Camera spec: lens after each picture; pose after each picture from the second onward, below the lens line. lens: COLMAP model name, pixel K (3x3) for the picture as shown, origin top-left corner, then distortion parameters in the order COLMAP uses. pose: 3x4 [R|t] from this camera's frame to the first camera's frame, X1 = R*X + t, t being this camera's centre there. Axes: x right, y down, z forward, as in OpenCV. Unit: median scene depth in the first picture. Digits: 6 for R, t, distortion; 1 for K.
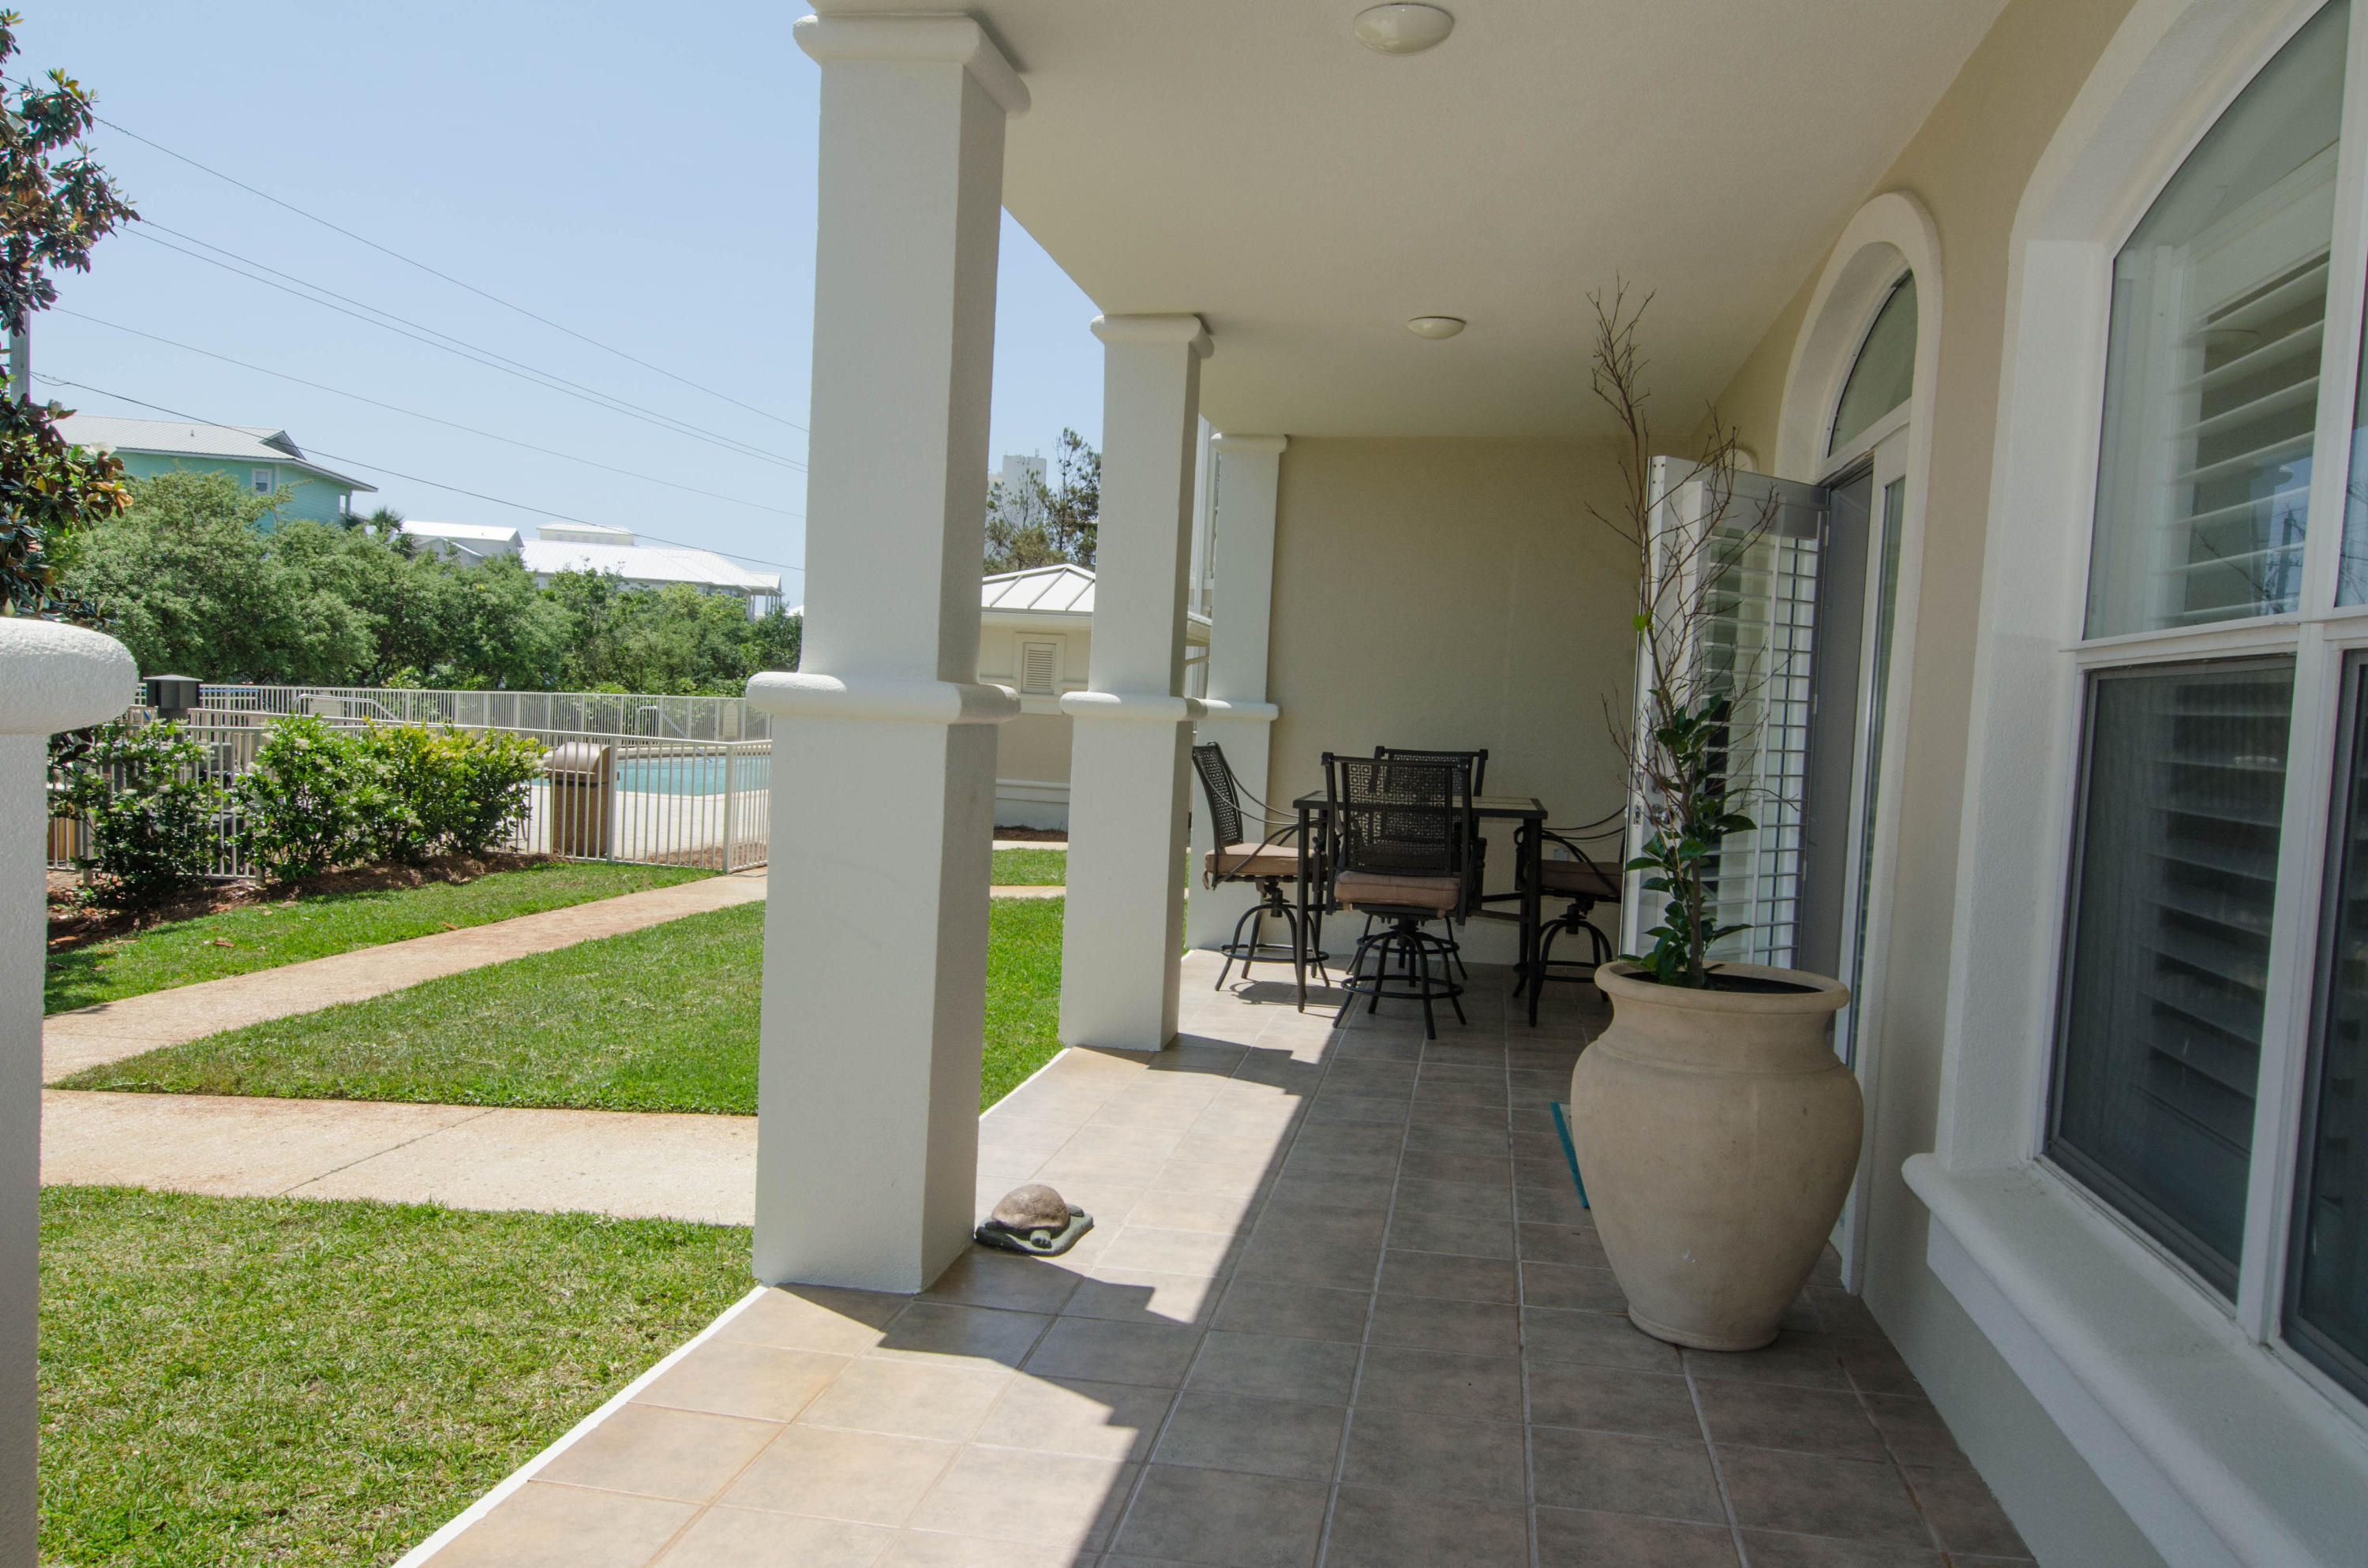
lens RADIAL K [[1675.0, 0, 1183.8], [0, 1675.0, 782.9], [0, 0, 1]] dist [-0.000087, -0.004073]
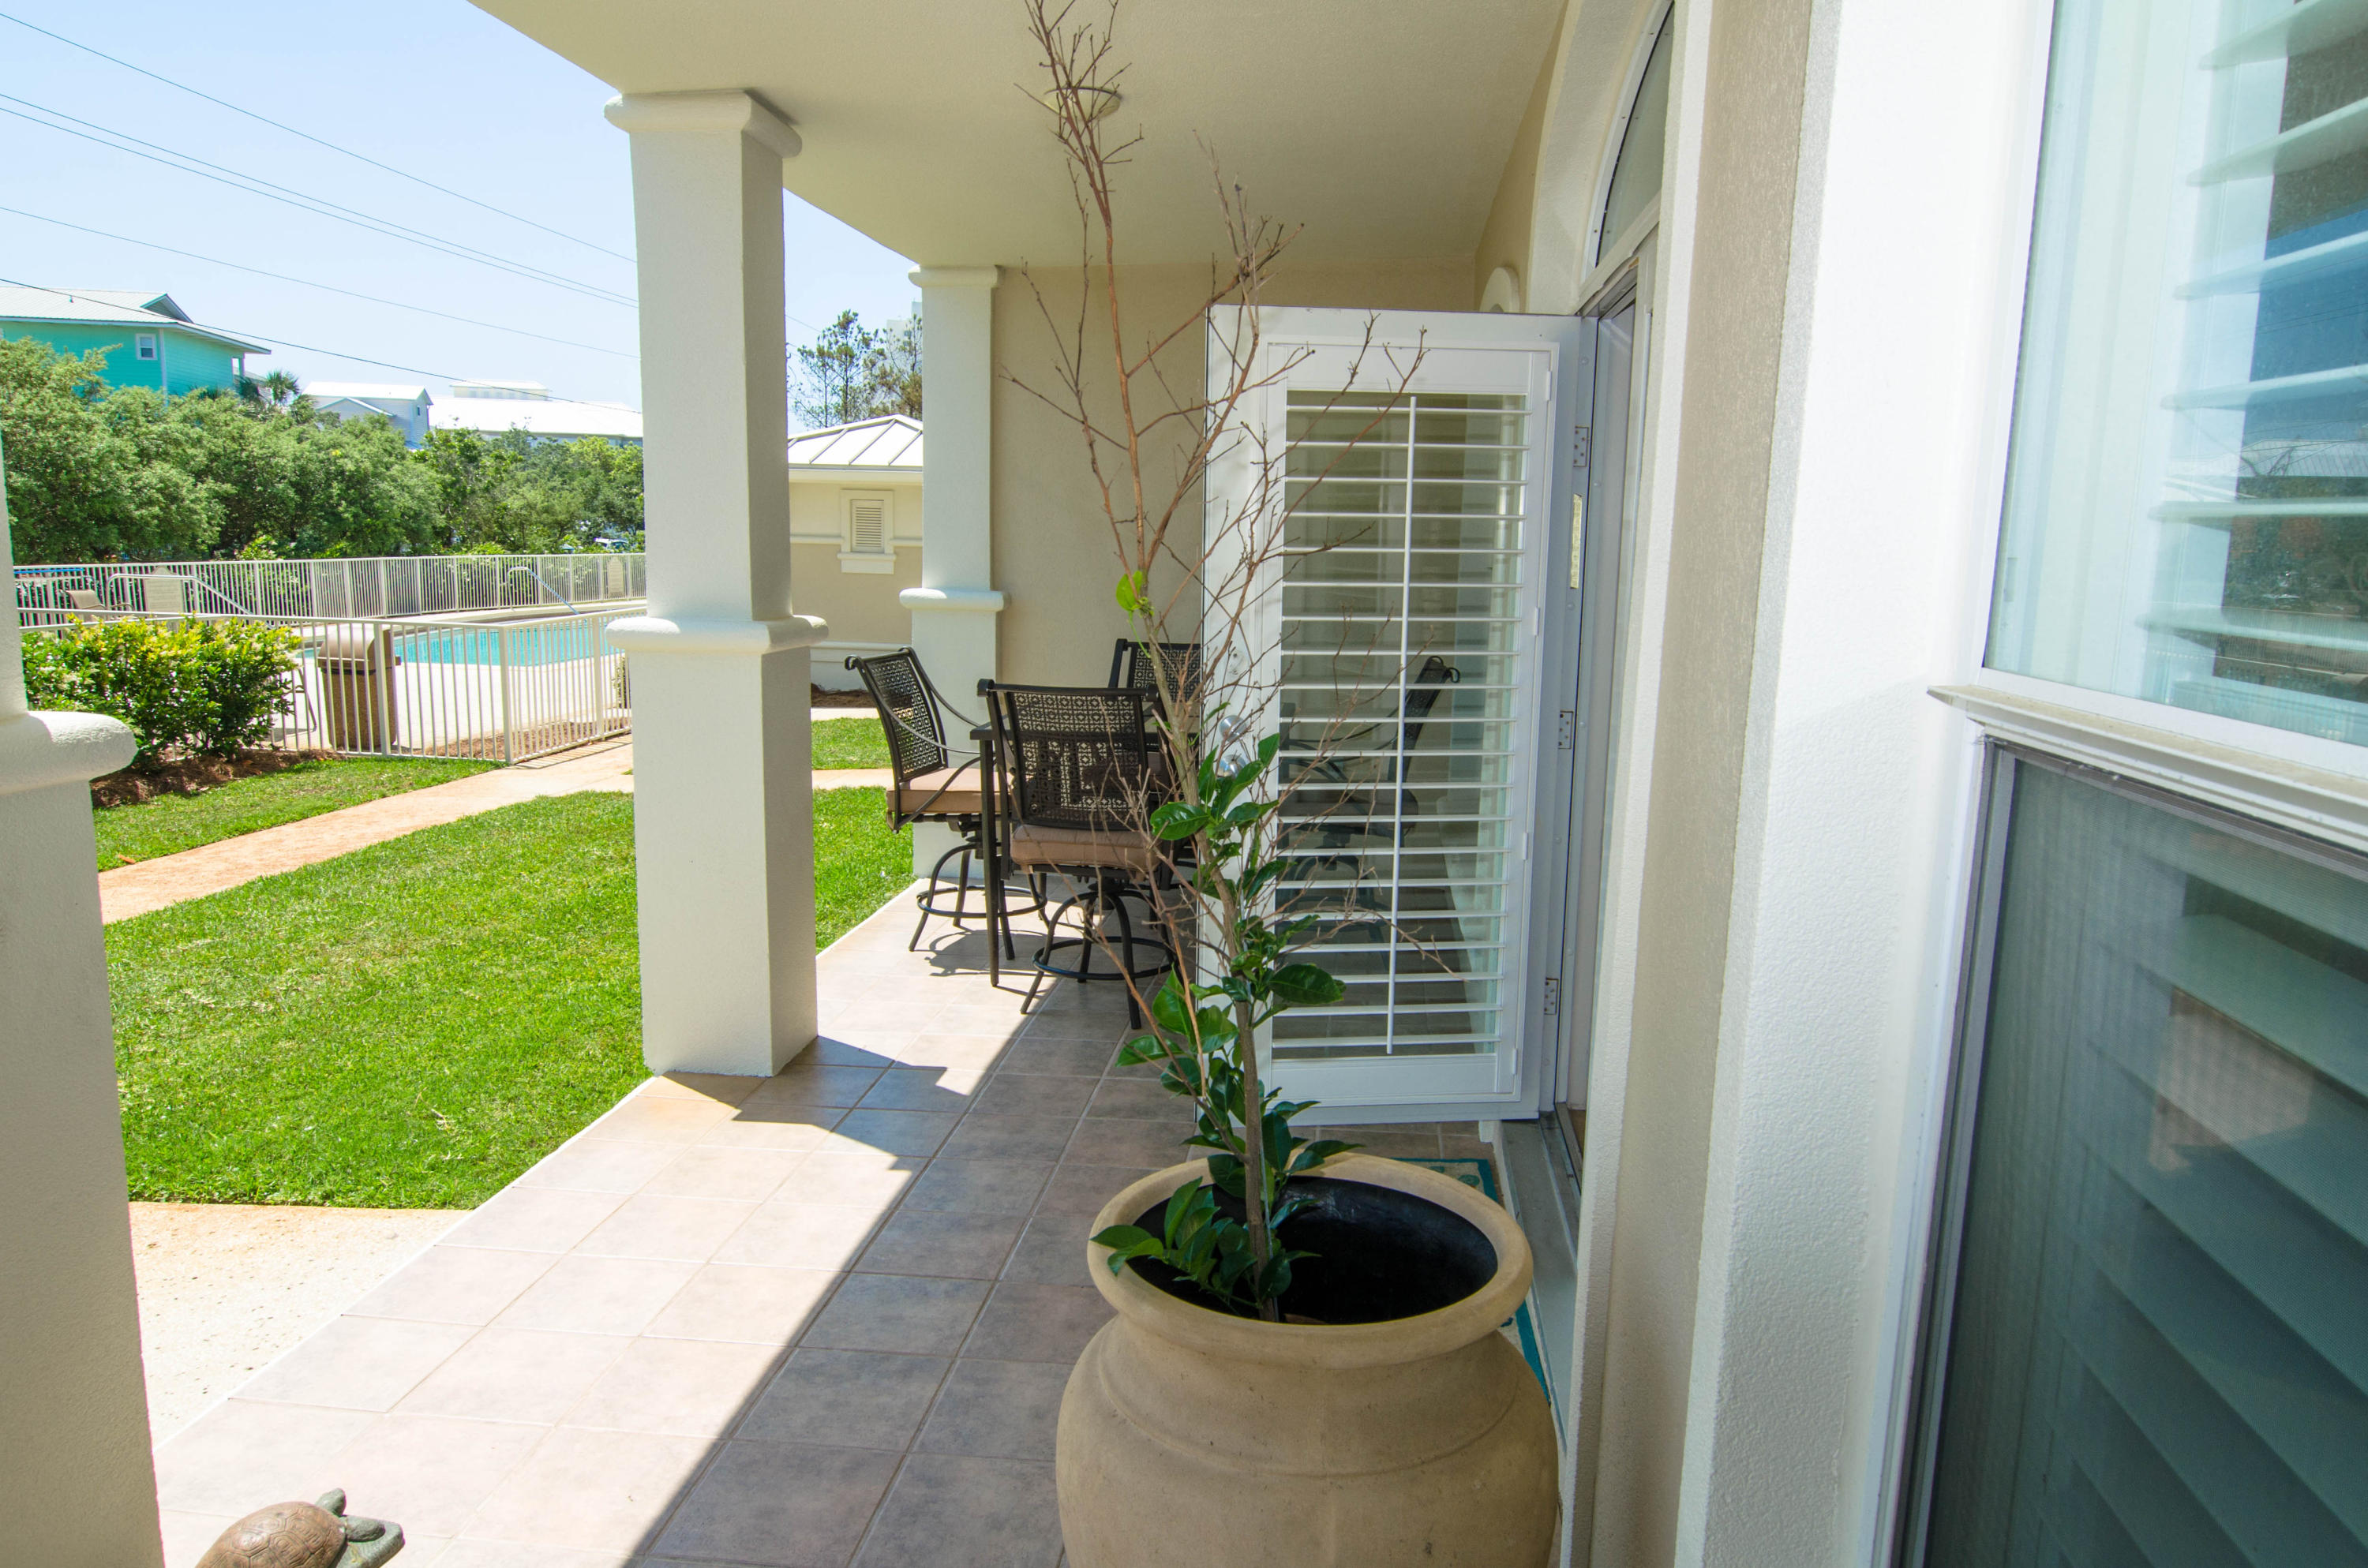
lens RADIAL K [[1555.5, 0, 1183.4], [0, 1555.5, 782.4], [0, 0, 1]] dist [-0.008606, -0.000030]
pose [[0.997811, -0.039316, 0.053180, 0.028622], [0.033254, 0.993329, 0.110416, -0.009892], [-0.057166, -0.108406, 0.992462, 0.056729]]
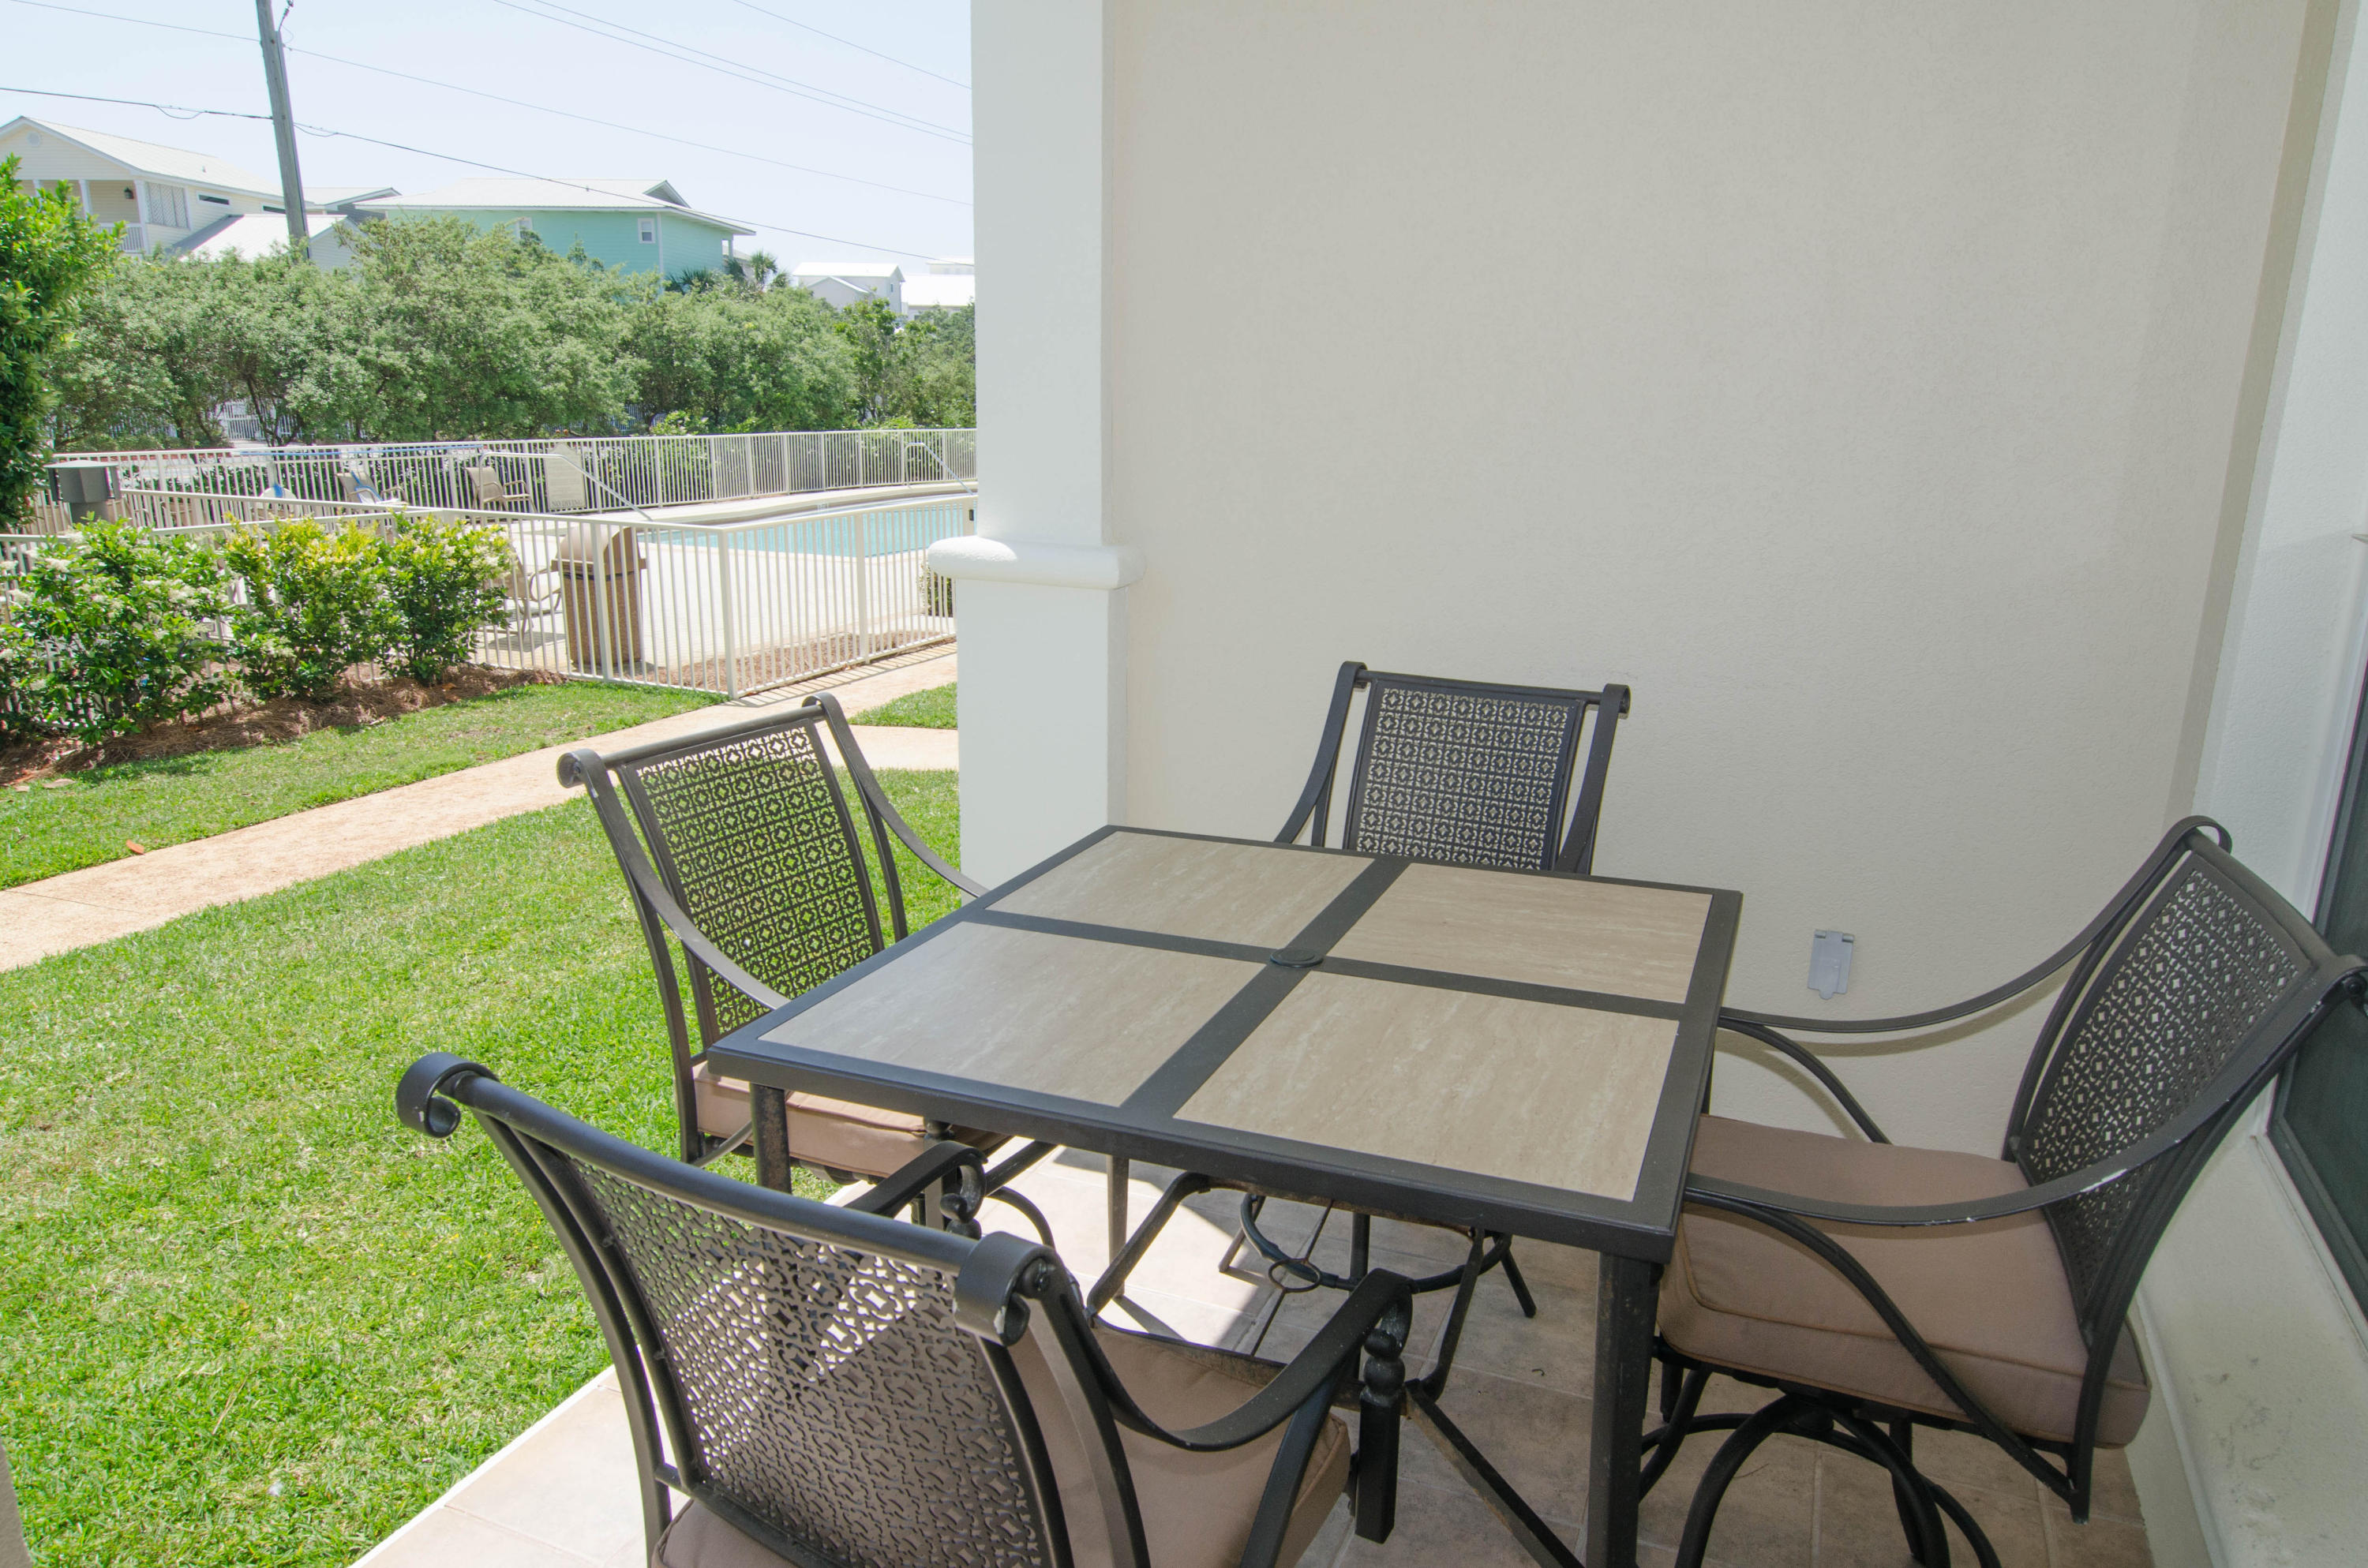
lens RADIAL K [[1555.5, 0, 1179.8], [0, 1555.5, 782.5], [0, 0, 1]] dist [-0.008606, -0.000030]
pose [[0.974731, 0.018099, -0.222647, 0.043631], [0.023309, 0.983031, 0.181953, -0.016712], [0.222162, -0.182545, 0.957769, 0.177289]]
